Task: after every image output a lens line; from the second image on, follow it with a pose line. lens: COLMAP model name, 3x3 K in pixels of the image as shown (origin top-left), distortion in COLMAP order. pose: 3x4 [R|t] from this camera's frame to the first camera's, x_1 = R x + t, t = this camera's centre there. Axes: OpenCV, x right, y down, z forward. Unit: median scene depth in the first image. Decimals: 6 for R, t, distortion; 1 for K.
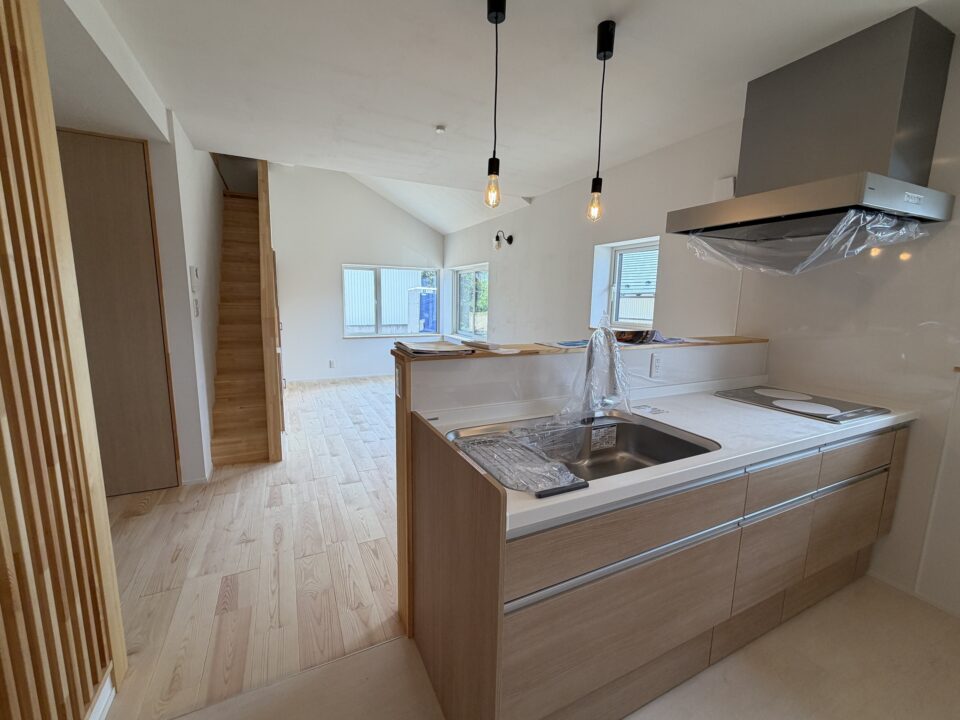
lens RADIAL K [[395.9, 0, 480.0], [0, 395.9, 360.0], [0, 0, 1]] dist [0.000324, 0.000232]
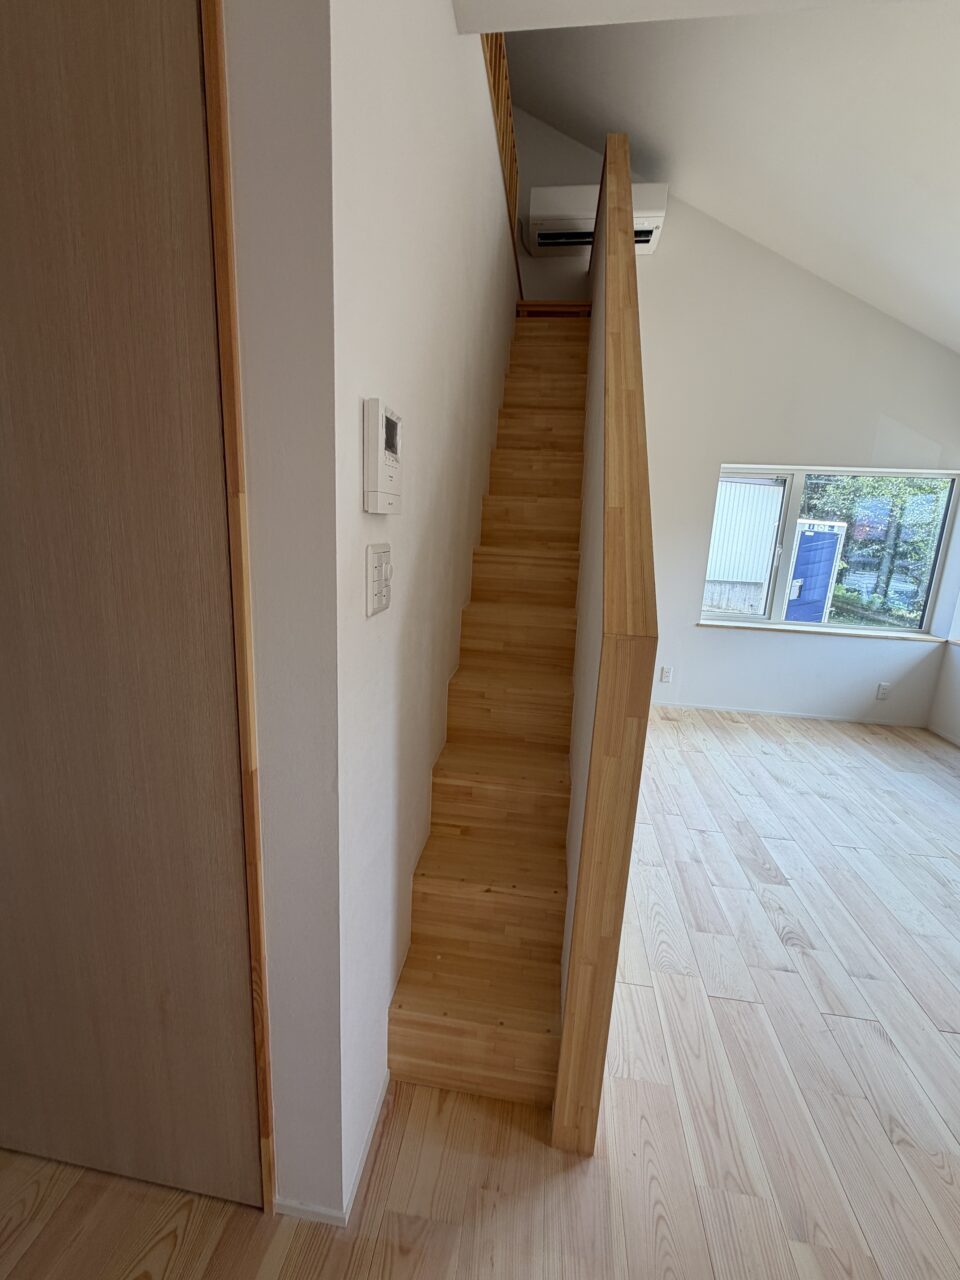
lens RADIAL K [[527.8, 0, 480.0], [0, 527.8, 640.0], [0, 0, 1]] dist [0.000324, 0.000232]
pose [[0.824638, 0.139540, -0.548179, -0.384887], [-0.115538, 0.990216, 0.078254, -0.102714], [0.553735, -0.001196, 0.832692, 0.612389]]
